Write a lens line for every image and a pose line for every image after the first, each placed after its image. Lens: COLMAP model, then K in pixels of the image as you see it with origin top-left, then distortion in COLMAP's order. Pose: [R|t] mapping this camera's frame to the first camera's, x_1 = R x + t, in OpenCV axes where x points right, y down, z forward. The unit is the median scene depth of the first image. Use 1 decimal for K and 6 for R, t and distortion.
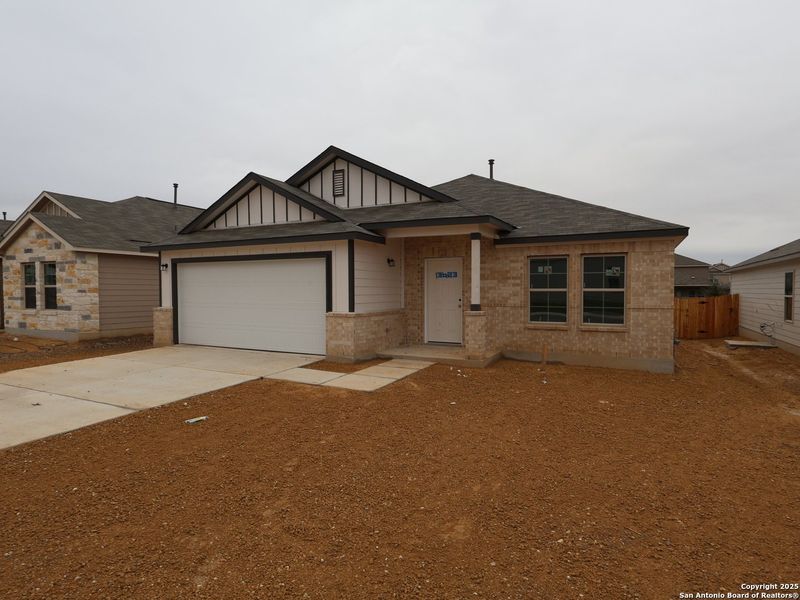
lens RADIAL K [[443.0, 0, 401.9], [0, 443.0, 300.9], [0, 0, 1]] dist [0.001266, -0.000193]
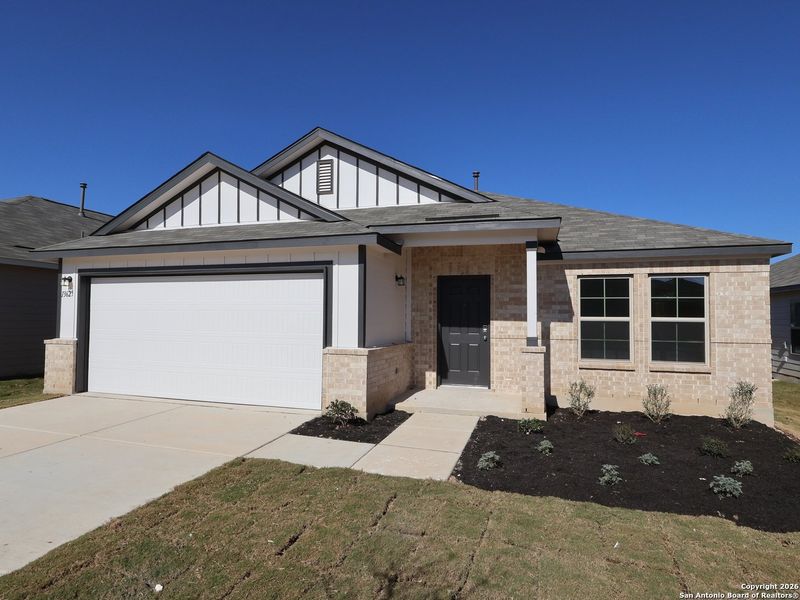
lens RADIAL K [[443.0, 0, 398.8], [0, 443.0, 302.0], [0, 0, 1]] dist [0.001266, -0.000193]
pose [[0.986615, 0.014985, 0.162378, -0.159113], [-0.005194, 0.998151, -0.060556, -0.004505], [-0.162985, 0.058902, 0.984869, 0.273546]]
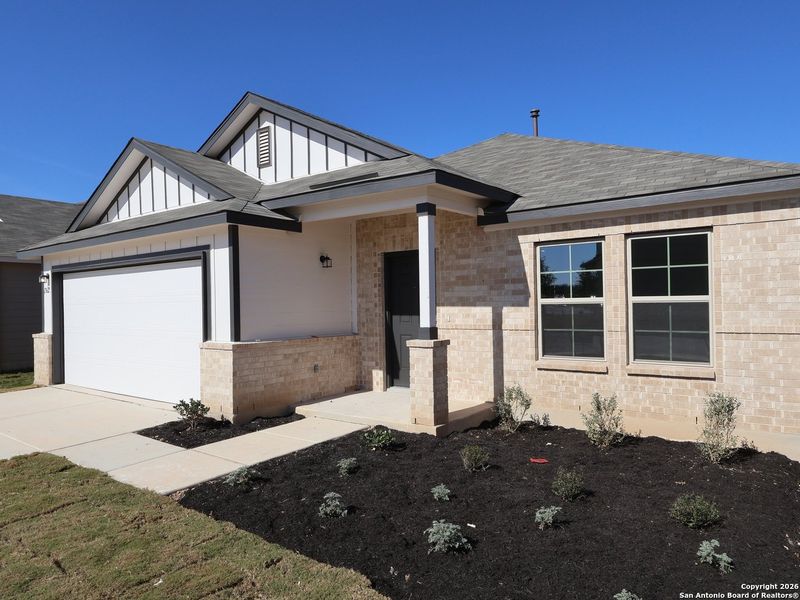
lens RADIAL K [[533.5, 0, 398.7], [0, 533.5, 300.4], [0, 0, 1]] dist [0.004659, 0.000439]
pose [[0.984024, -0.017042, -0.177218, 0.229272], [0.011381, 0.999393, -0.032913, -0.004694], [0.177671, 0.030371, 0.983621, 0.282027]]
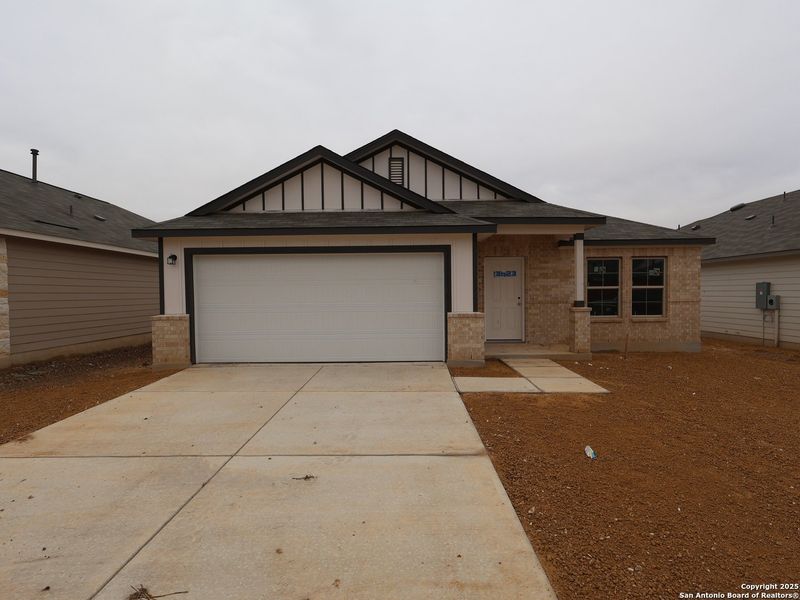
lens RADIAL K [[411.1, 0, 400.7], [0, 411.1, 303.8], [0, 0, 1]] dist [0.000767, -0.001332]
pose [[0.898658, -0.021136, 0.438141, -0.587806], [0.020832, 0.999768, 0.005500, 0.000227], [-0.438156, 0.004185, 0.898889, 0.275230]]
